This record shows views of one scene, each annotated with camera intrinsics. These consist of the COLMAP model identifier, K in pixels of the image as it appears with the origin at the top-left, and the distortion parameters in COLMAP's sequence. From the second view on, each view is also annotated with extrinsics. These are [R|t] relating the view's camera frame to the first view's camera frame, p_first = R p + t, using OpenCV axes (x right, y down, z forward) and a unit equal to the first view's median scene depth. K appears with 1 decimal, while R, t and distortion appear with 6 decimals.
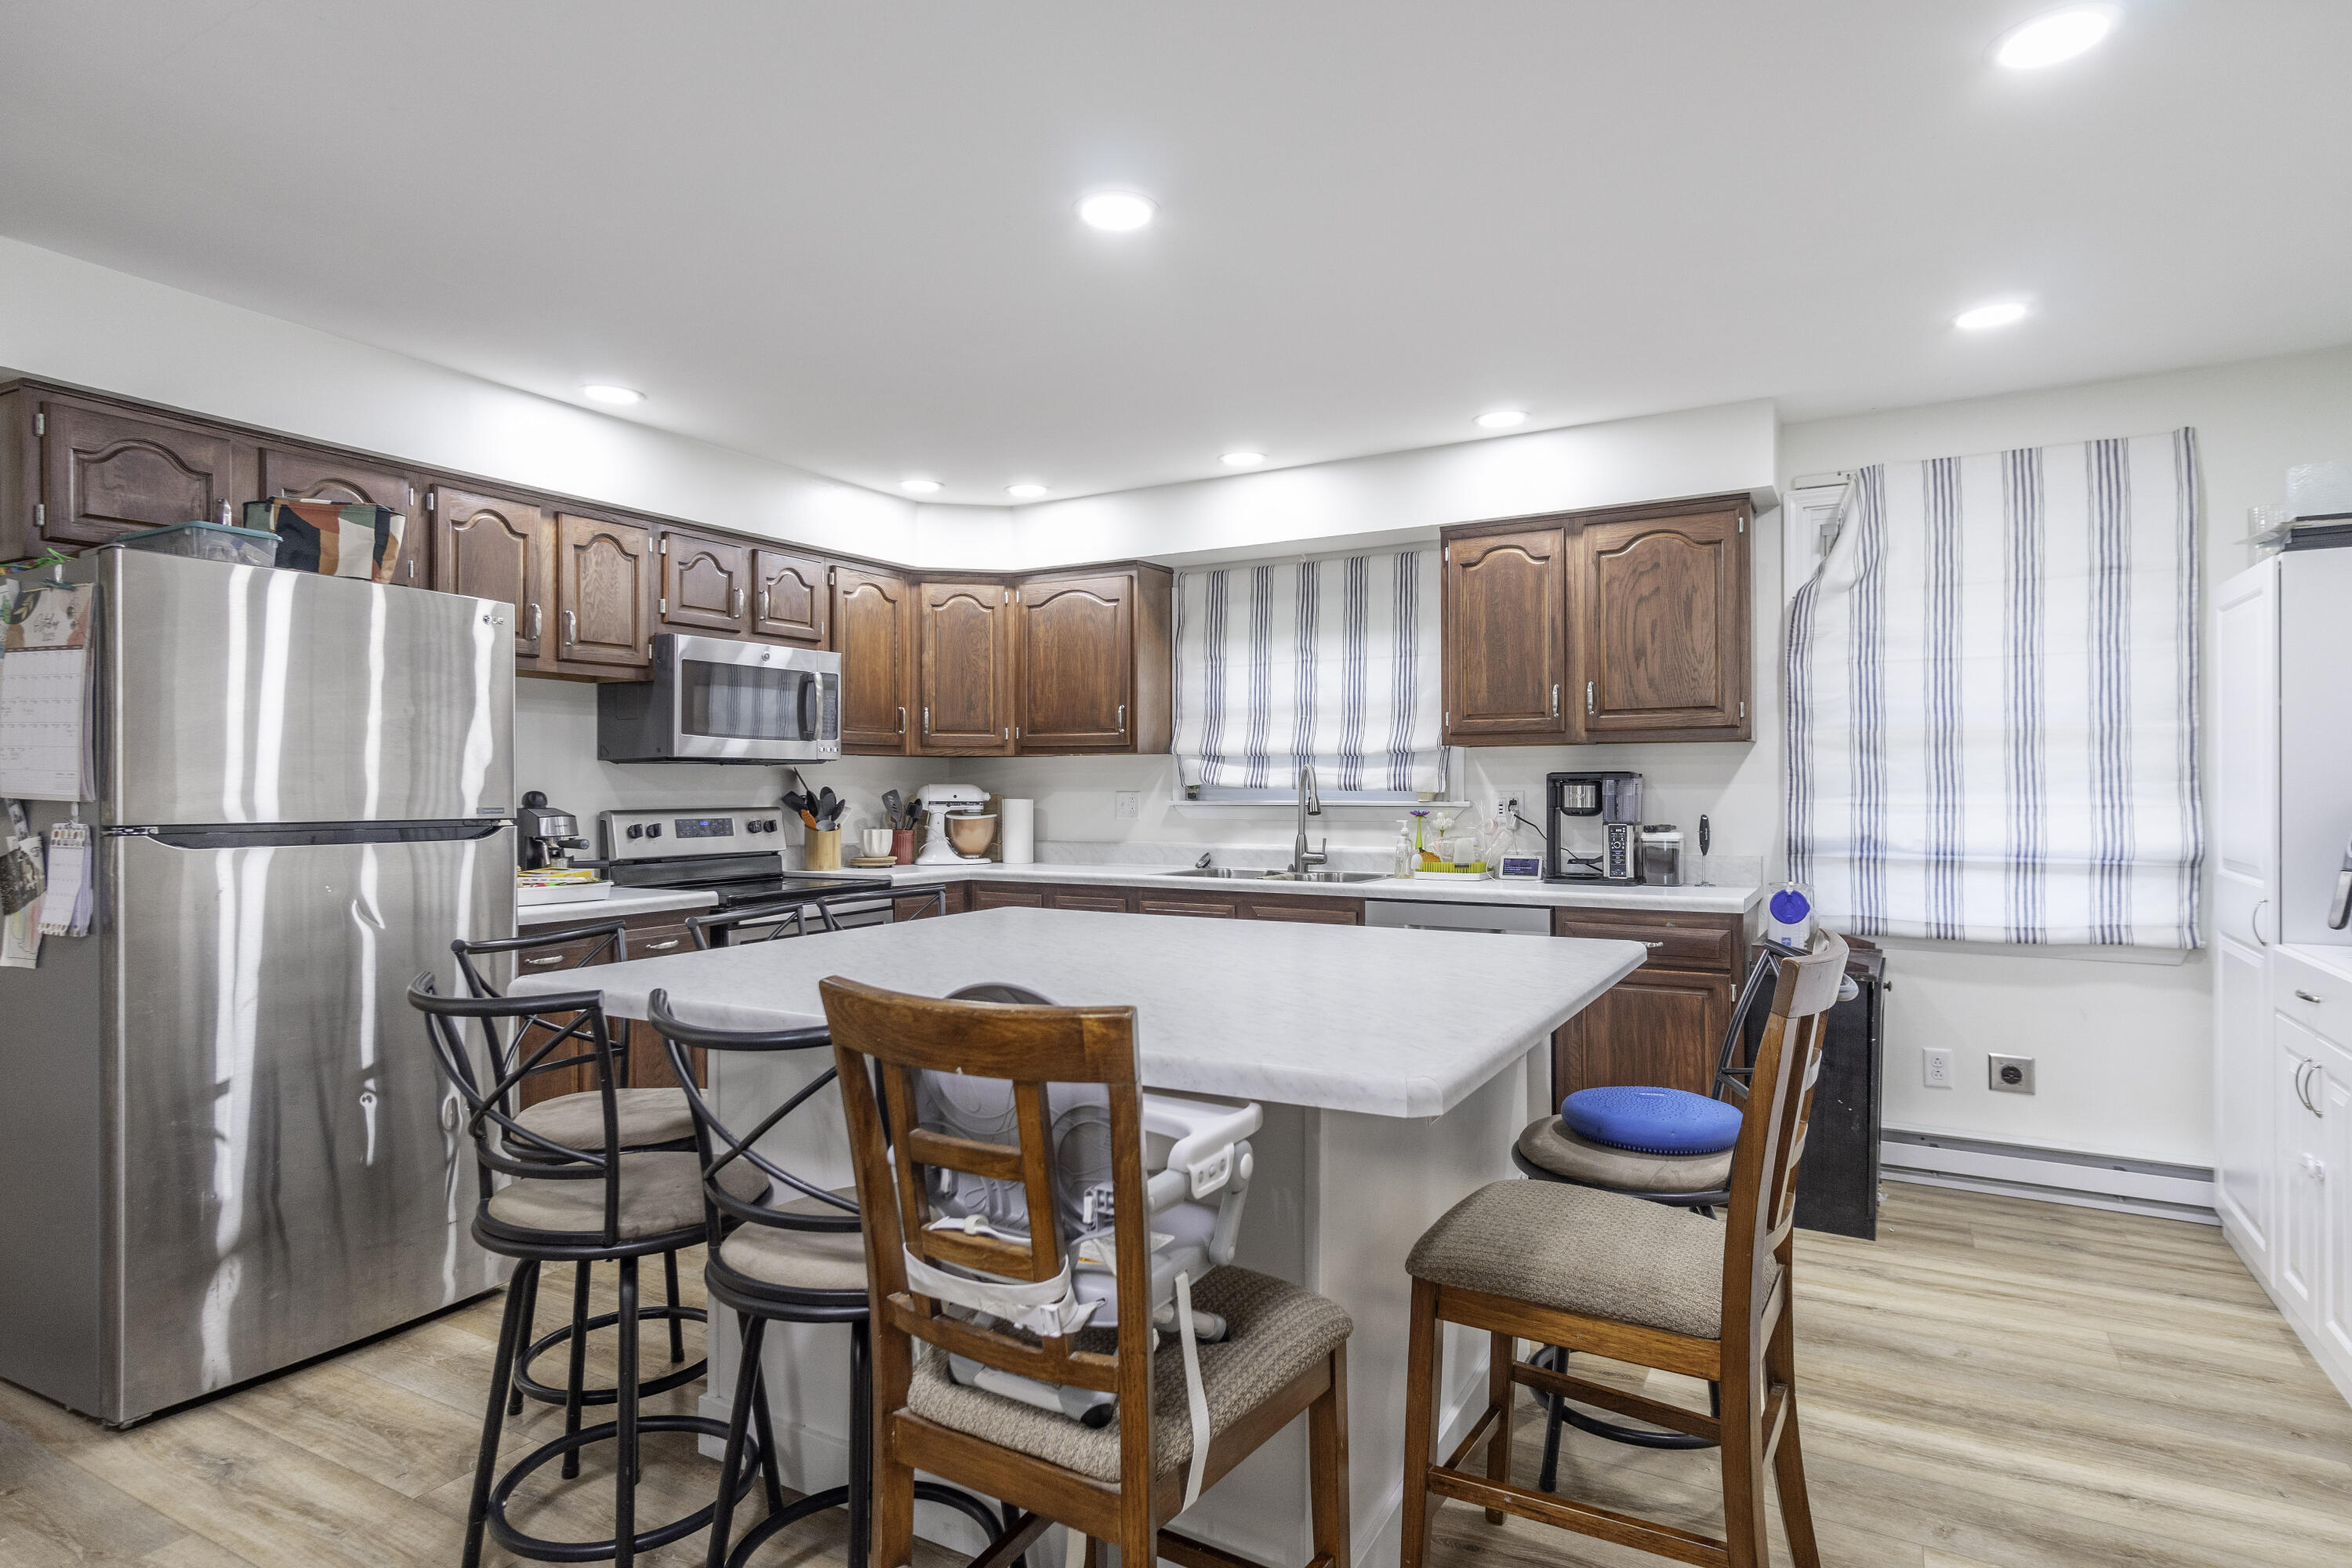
lens RADIAL K [[1235.3, 0, 1201.7], [0, 1235.3, 786.4], [0, 0, 1]] dist [0.004145, 0.000837]
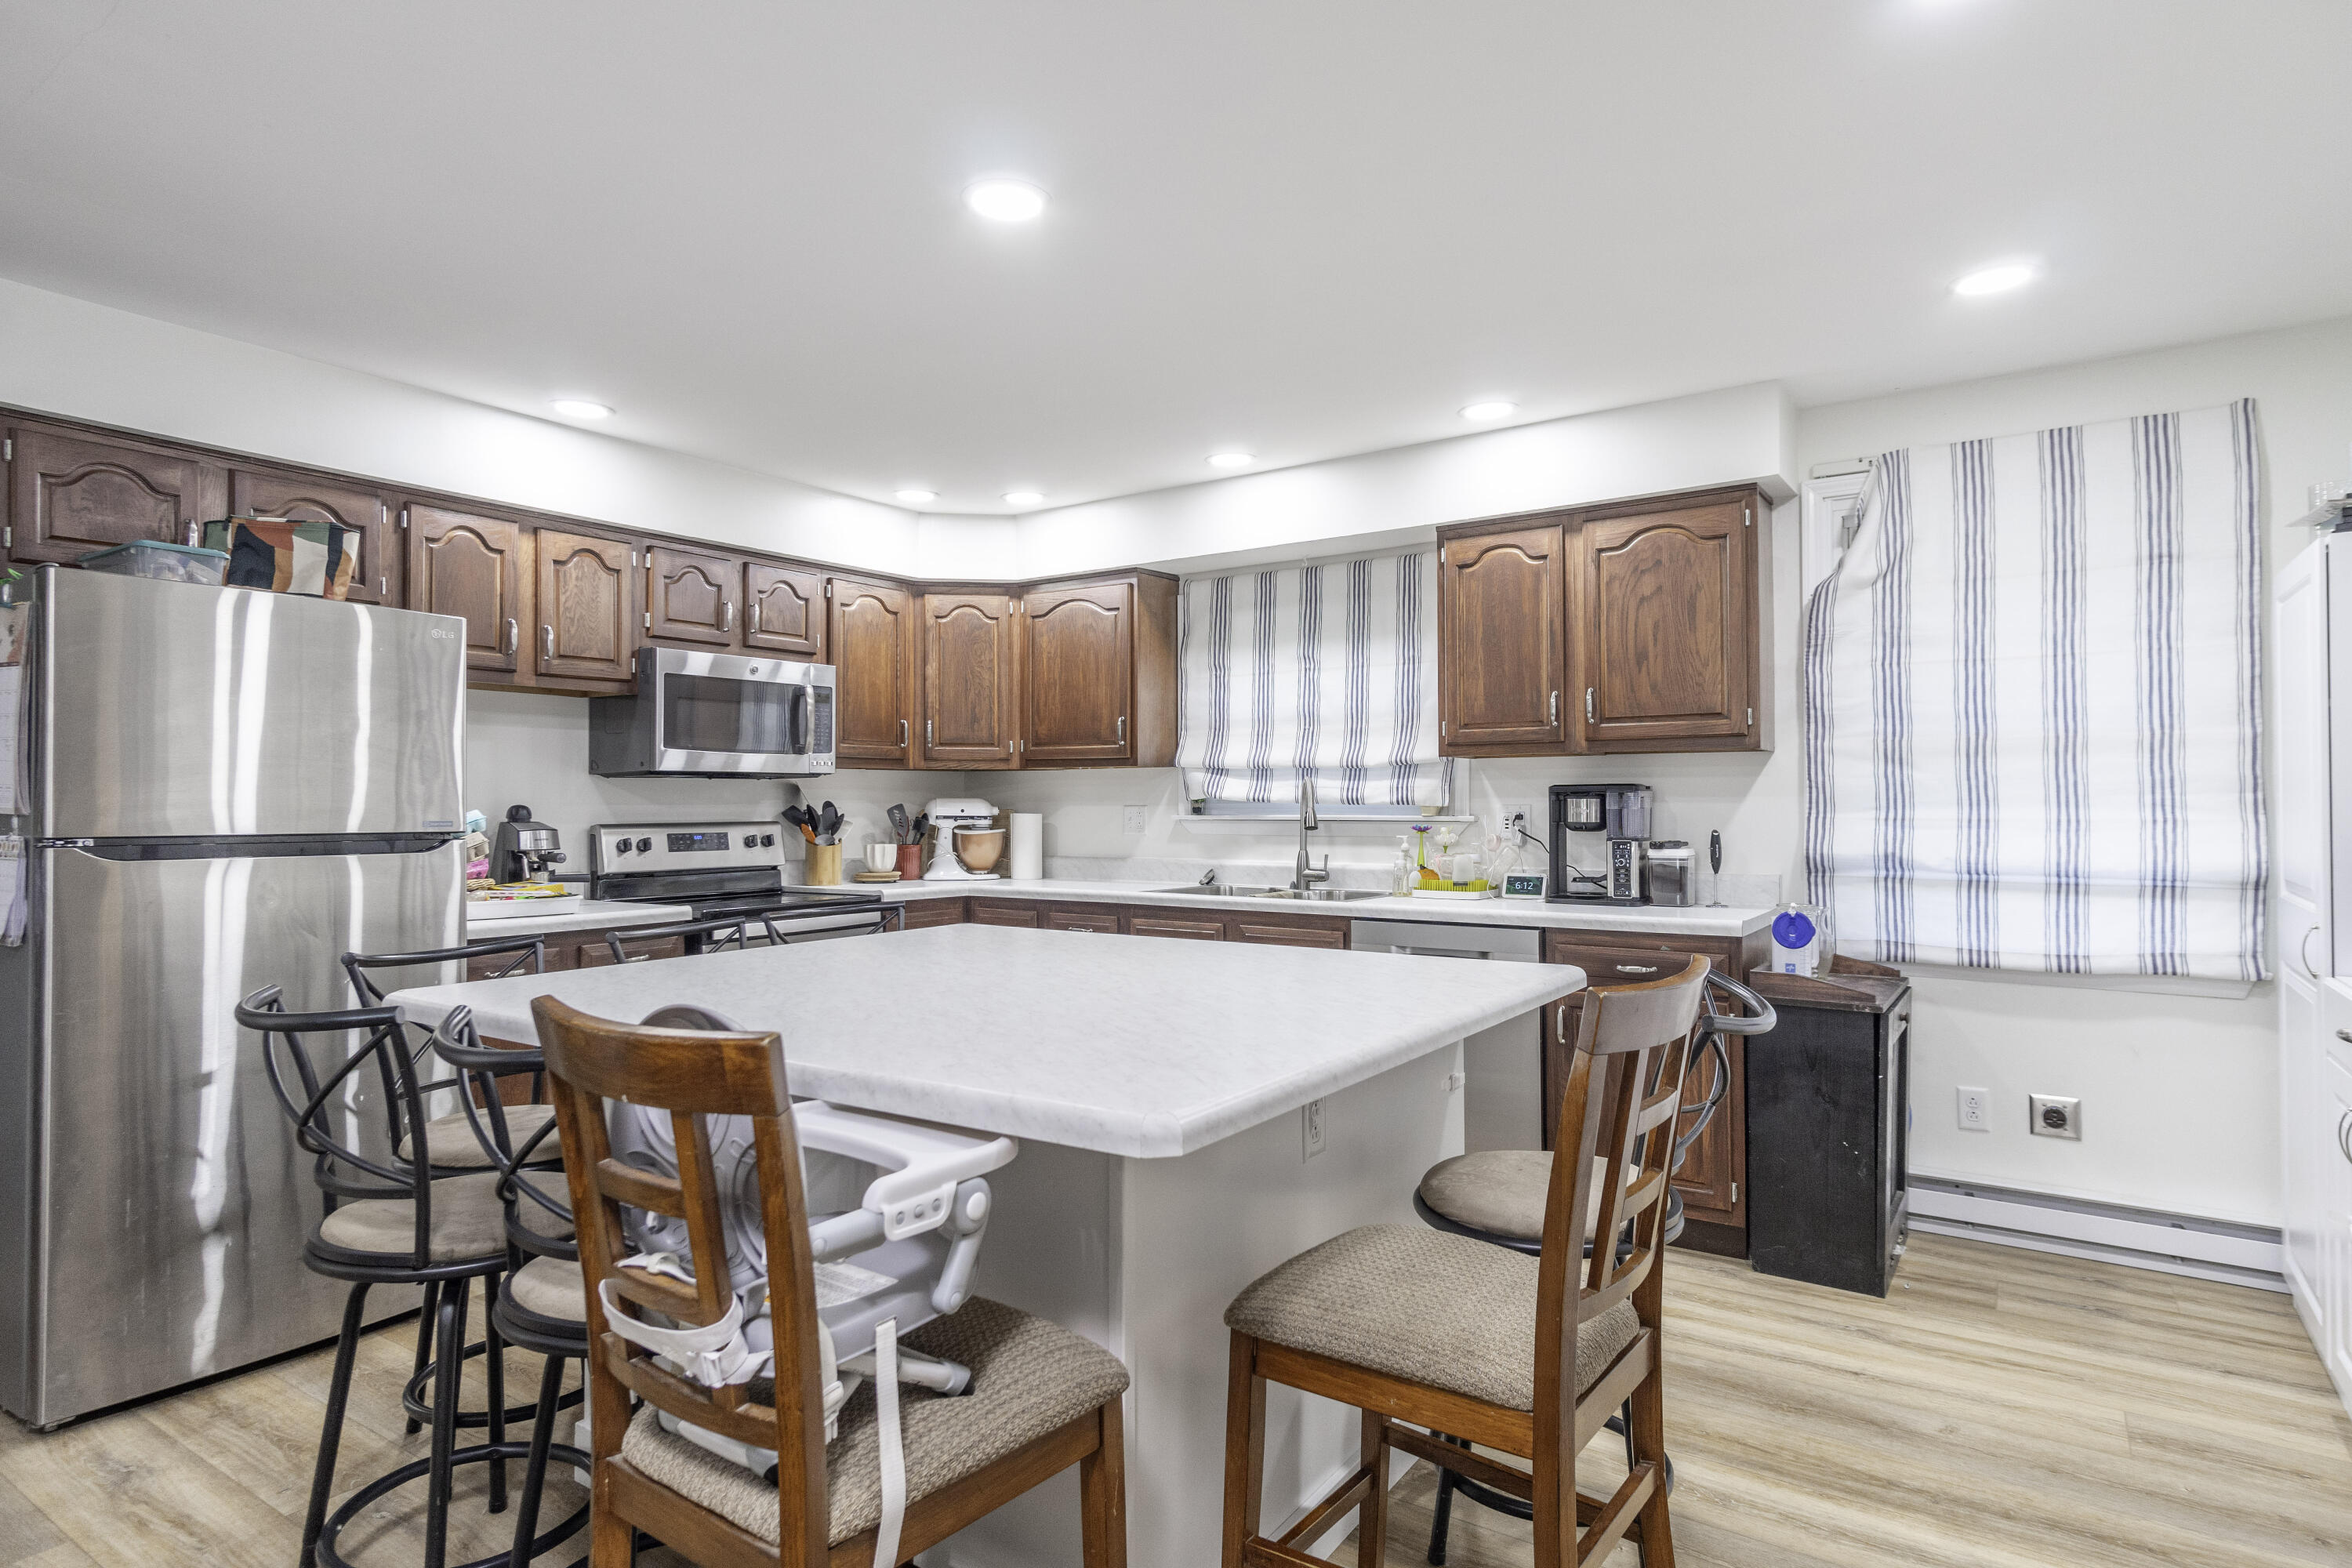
lens RADIAL K [[1258.1, 0, 1200.2], [0, 1258.1, 787.8], [0, 0, 1]] dist [0.004301, 0.001073]
pose [[0.996556, -0.001454, -0.082910, 0.111477], [0.000524, 0.999937, -0.011239, 0.001859], [0.082921, 0.011156, 0.996494, 0.028122]]
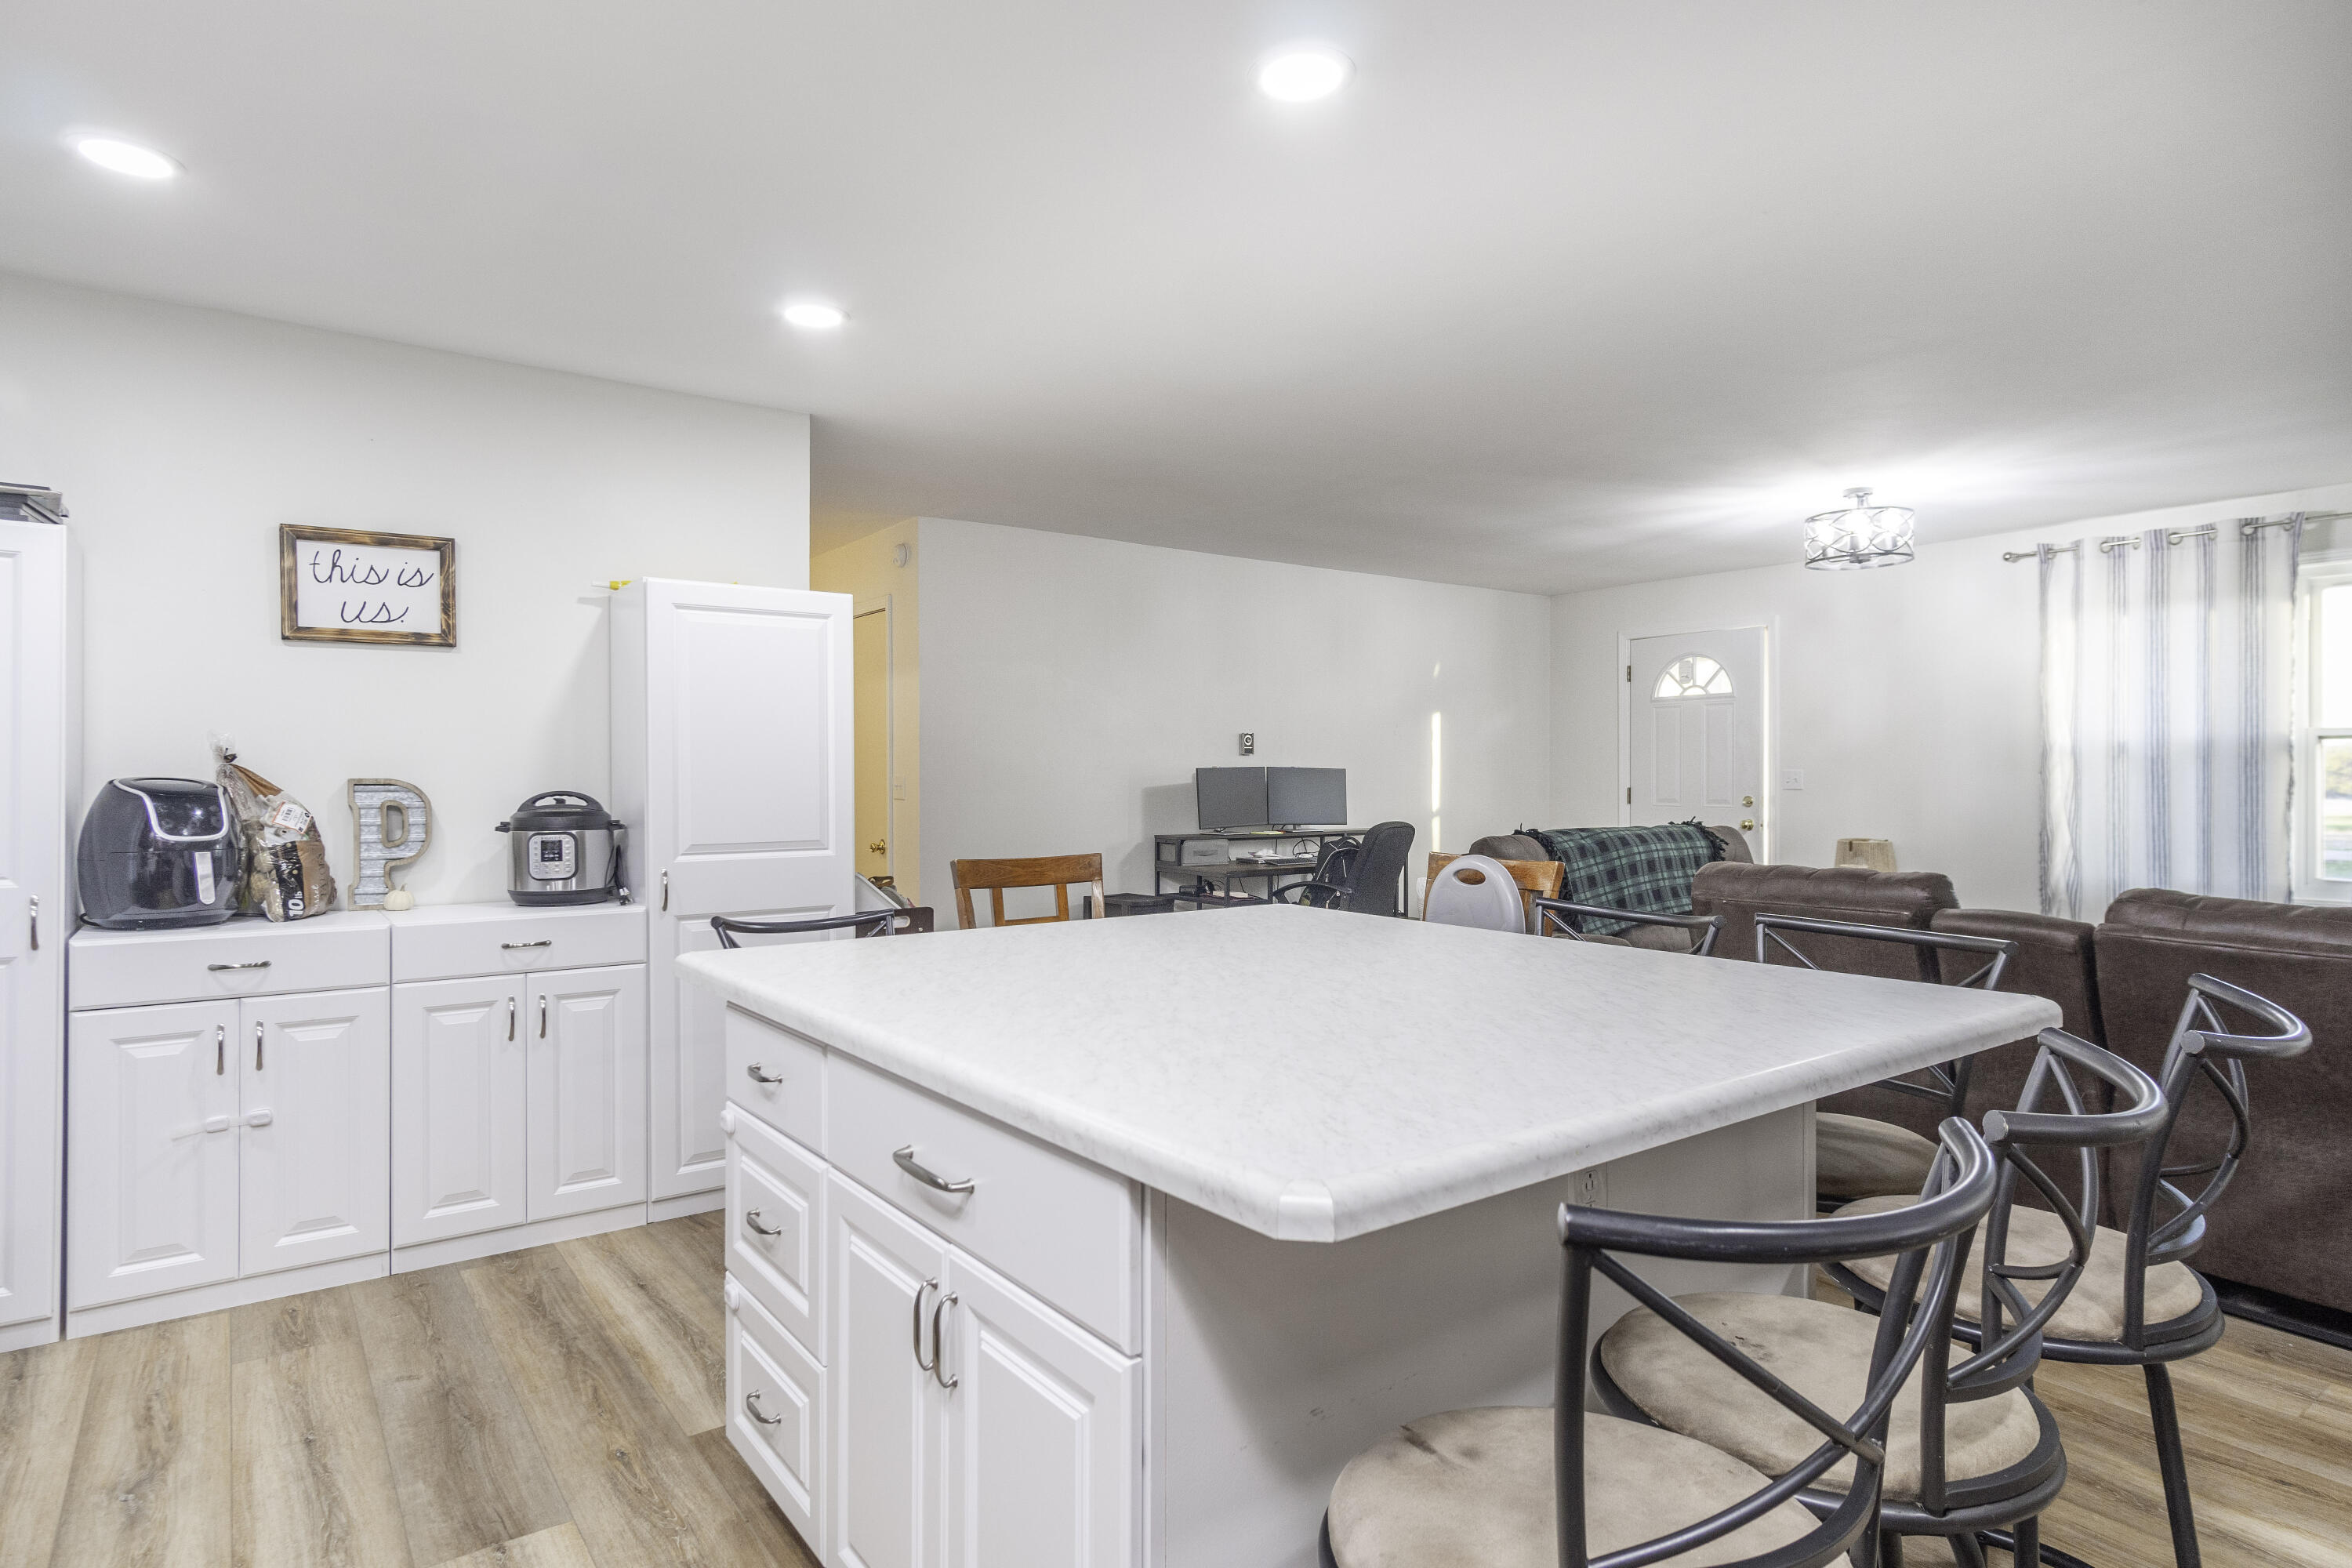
lens RADIAL K [[1258.1, 0, 1200.2], [0, 1258.1, 787.8], [0, 0, 1]] dist [0.004301, 0.001073]
pose [[-0.915502, 0.001297, 0.402310, -0.227960], [0.002404, 0.999995, 0.002247, 0.012658], [-0.402305, 0.003025, -0.915501, 1.208344]]
